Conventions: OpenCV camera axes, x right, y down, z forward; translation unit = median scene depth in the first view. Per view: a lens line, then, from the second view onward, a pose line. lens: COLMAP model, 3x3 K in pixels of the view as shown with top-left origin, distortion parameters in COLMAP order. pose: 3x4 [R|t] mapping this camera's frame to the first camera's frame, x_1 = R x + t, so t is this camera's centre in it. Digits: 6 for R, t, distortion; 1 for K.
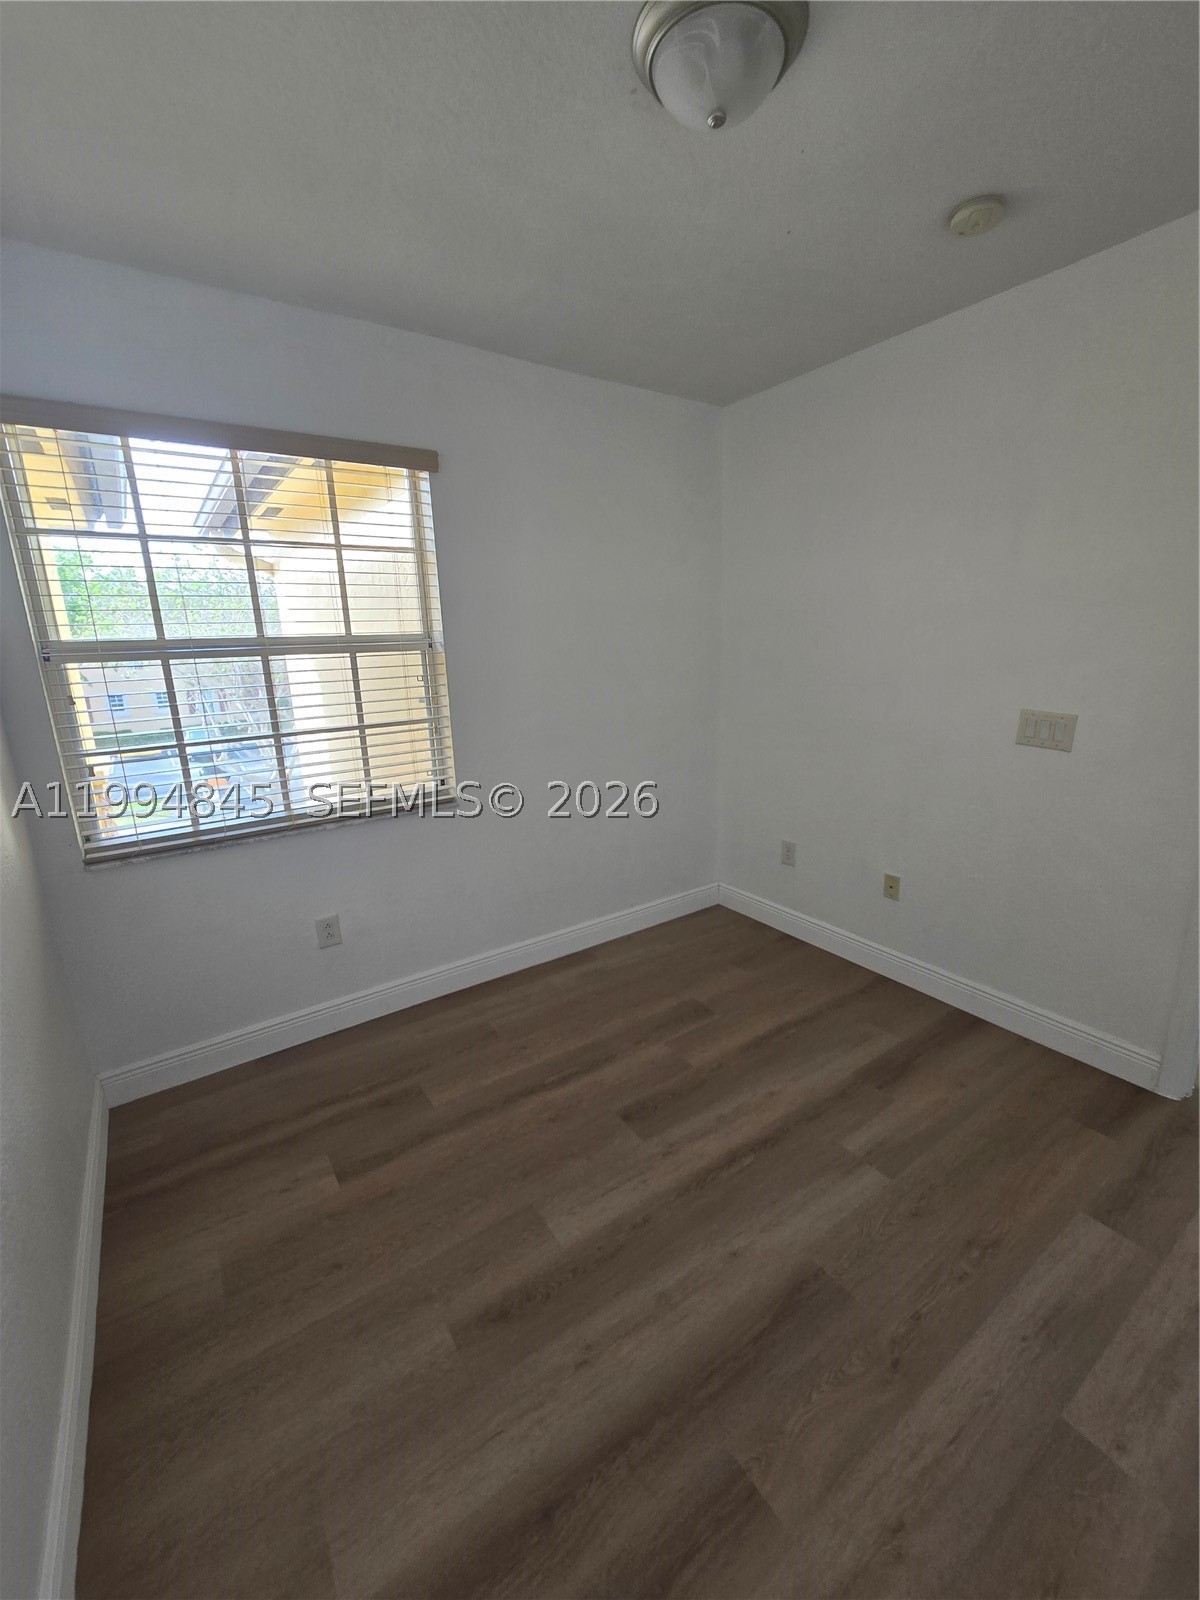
lens RADIAL K [[656.1, 0, 612.3], [0, 656.1, 797.7], [0, 0, 1]] dist [-0.003370, 0.000920]
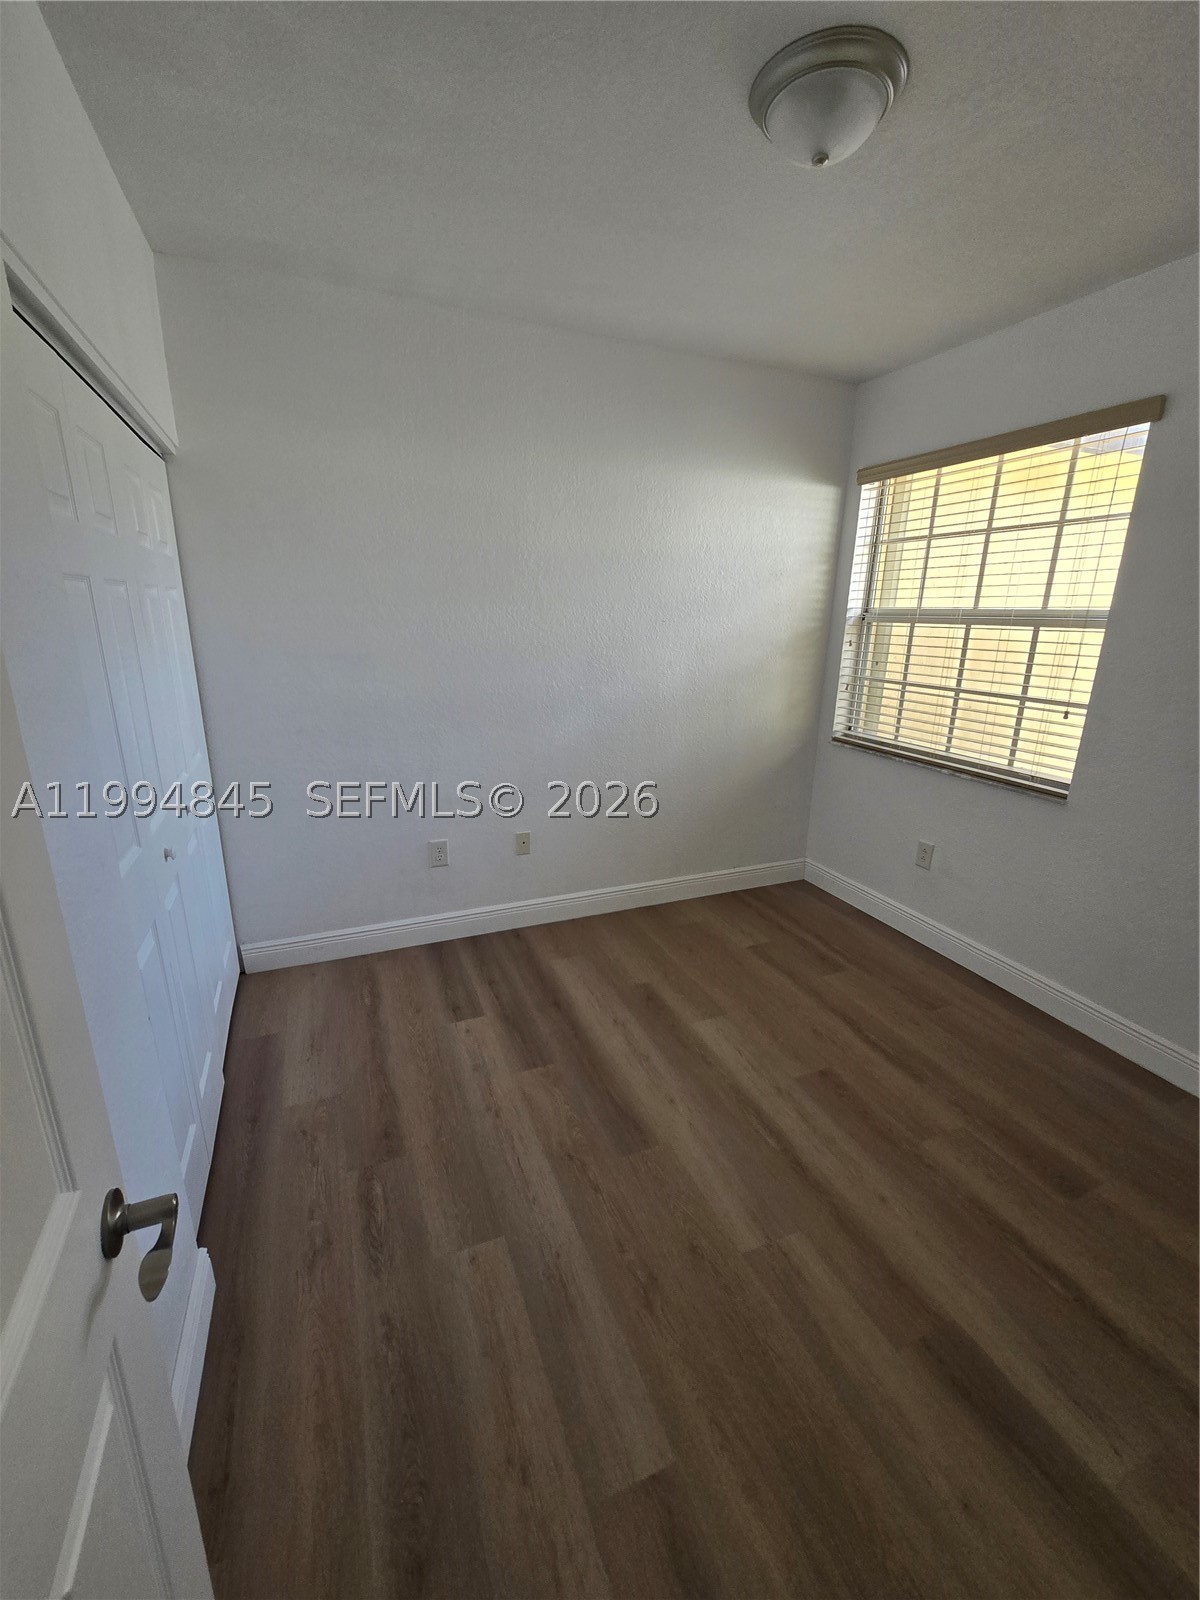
lens RADIAL K [[656.1, 0, 590.3], [0, 656.1, 798.8], [0, 0, 1]] dist [-0.003370, 0.000920]
pose [[-0.215840, 0.293563, -0.931254, 0.989237], [-0.240837, 0.908263, 0.342135, -0.193387], [0.946261, 0.298127, -0.125339, 0.662162]]
